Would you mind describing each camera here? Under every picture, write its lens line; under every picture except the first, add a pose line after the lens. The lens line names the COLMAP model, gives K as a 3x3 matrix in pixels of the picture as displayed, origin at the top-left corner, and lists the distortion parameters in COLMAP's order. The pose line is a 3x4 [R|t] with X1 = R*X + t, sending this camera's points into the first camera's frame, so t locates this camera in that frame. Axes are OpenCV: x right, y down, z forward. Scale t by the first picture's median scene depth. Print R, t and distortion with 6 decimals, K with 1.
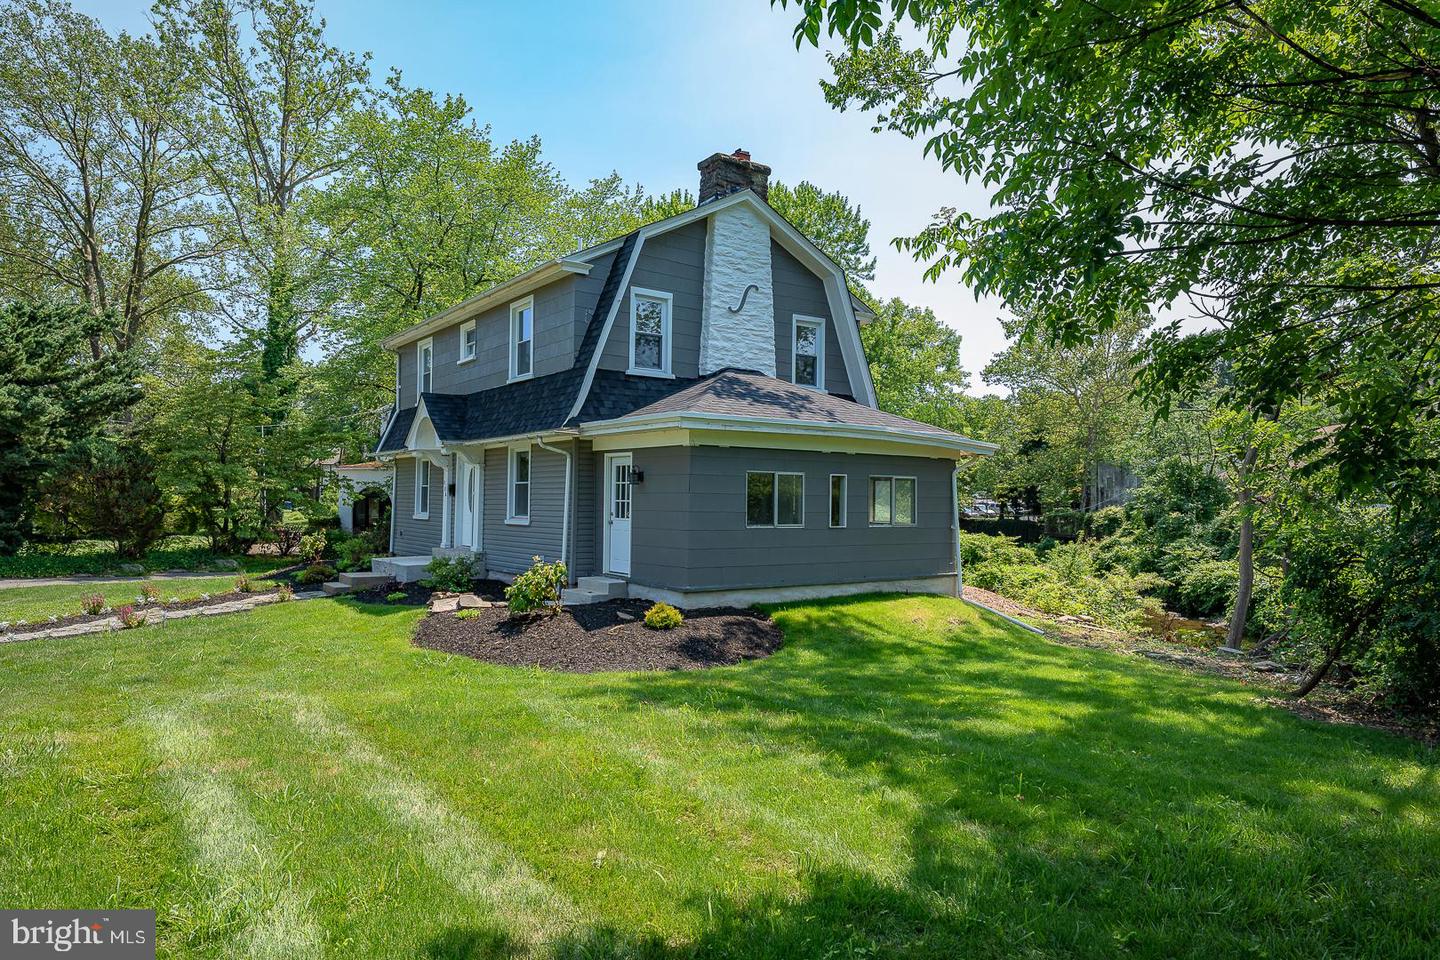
lens RADIAL K [[937.4, 0, 731.8], [0, 937.4, 474.0], [0, 0, 1]] dist [0.042845, -0.025204]
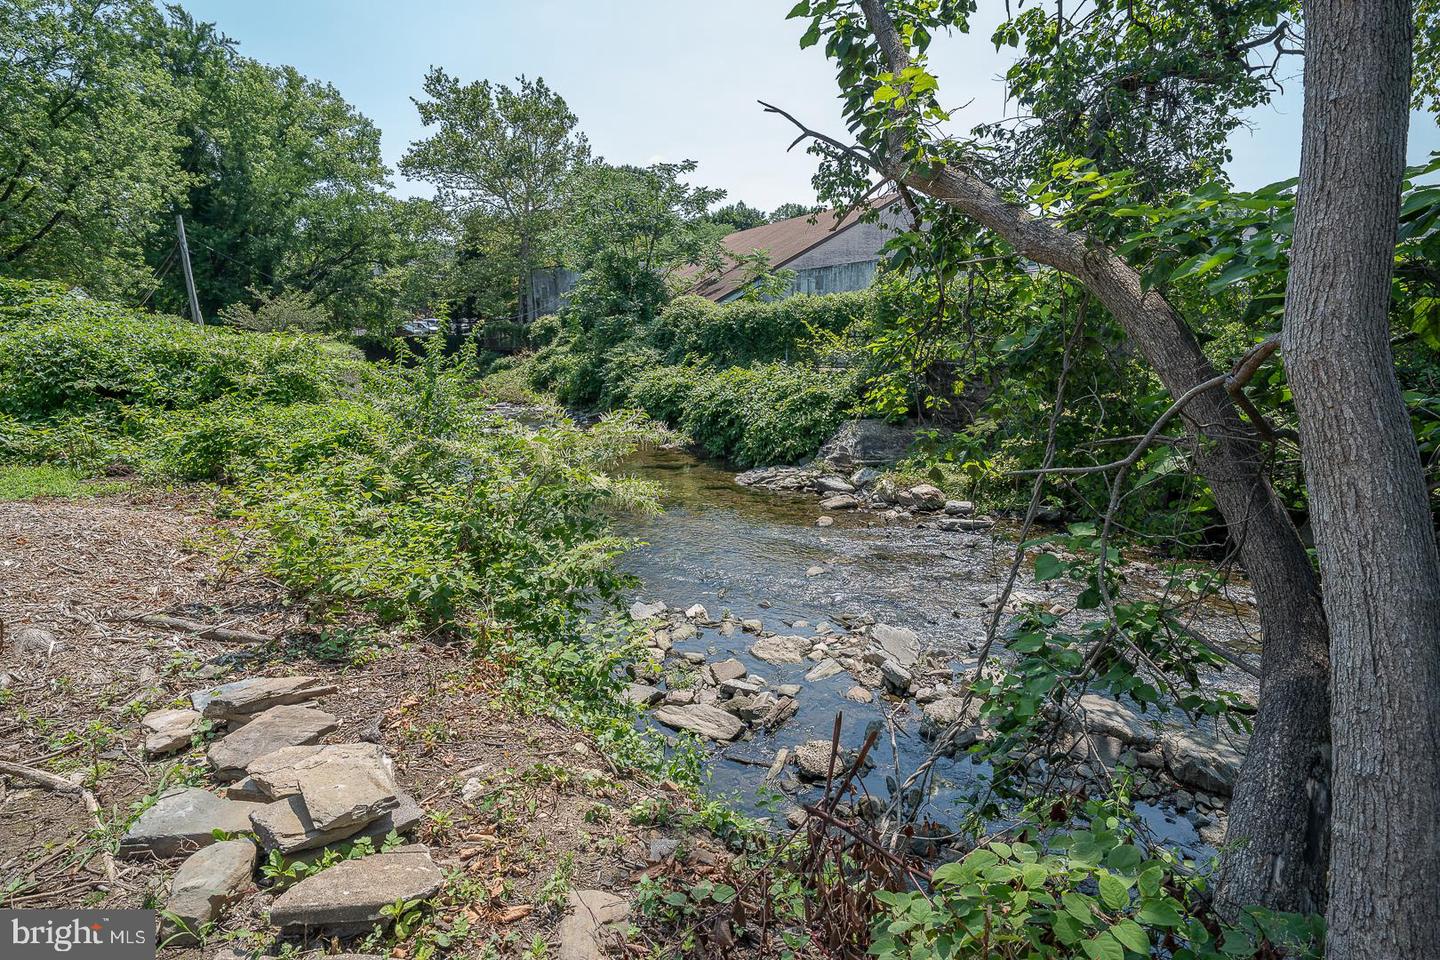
lens RADIAL K [[767.1, 0, 723.5], [0, 767.1, 483.3], [0, 0, 1]] dist [0.005392, 0.000344]
pose [[0.825558, -0.133565, 0.548283, 0.321713], [0.003668, 0.972836, 0.231466, 0.066974], [-0.564306, -0.189077, 0.803622, 0.771042]]
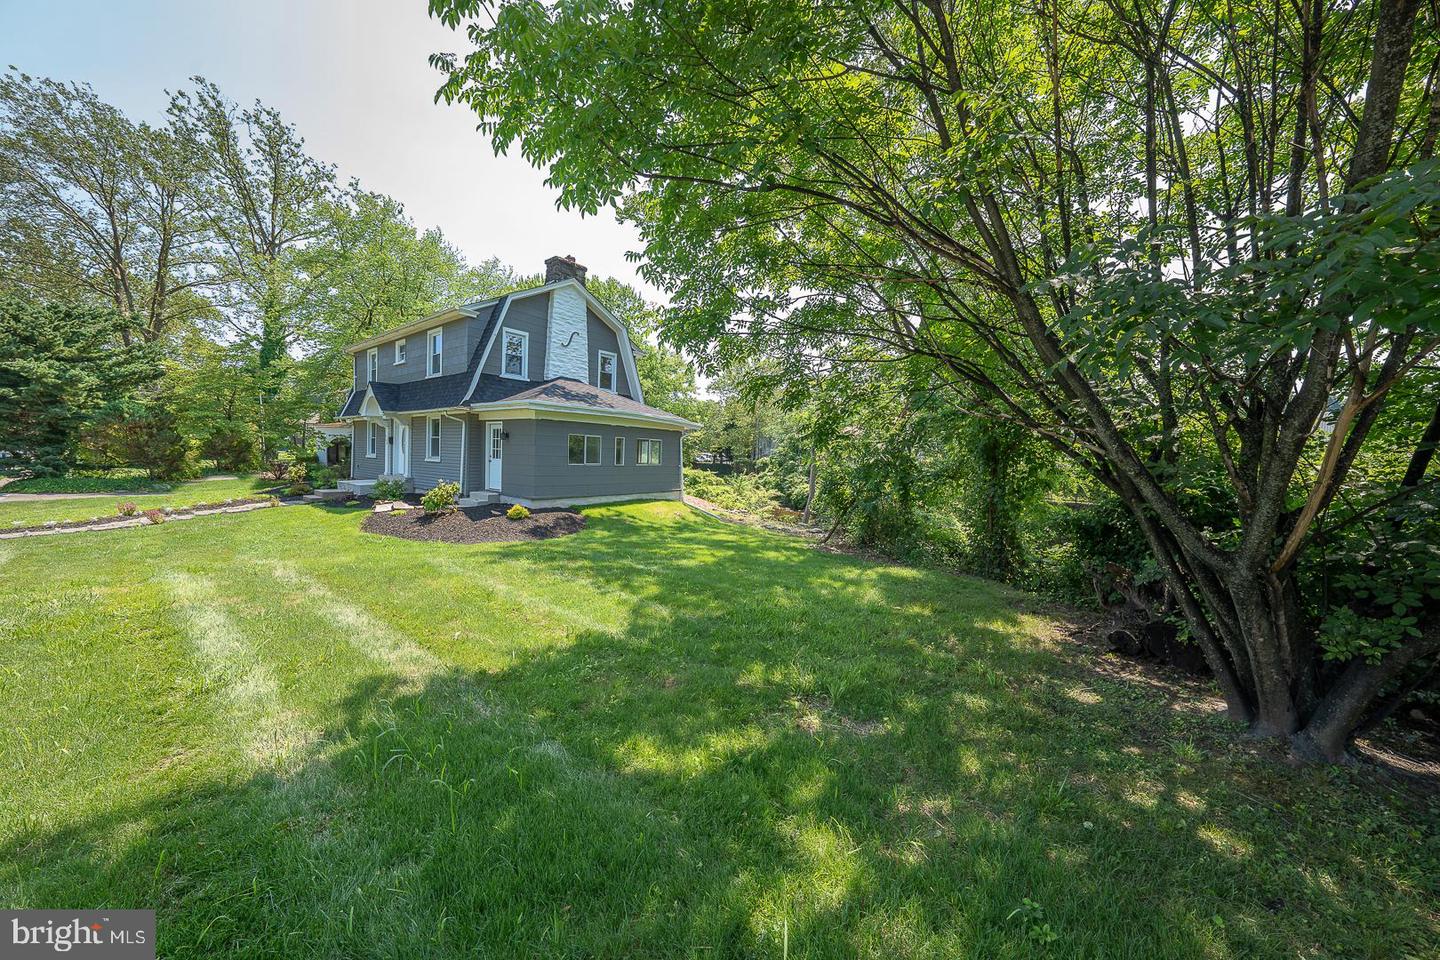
lens RADIAL K [[496.9, 0, 722.5], [0, 496.9, 473.7], [0, 0, 1]] dist [-0.019594, 0.003193]
pose [[0.957667, 0.007720, 0.287775, 0.018367], [-0.027967, 0.997407, 0.066311, 0.001019], [-0.286517, -0.071552, 0.955399, -0.015732]]
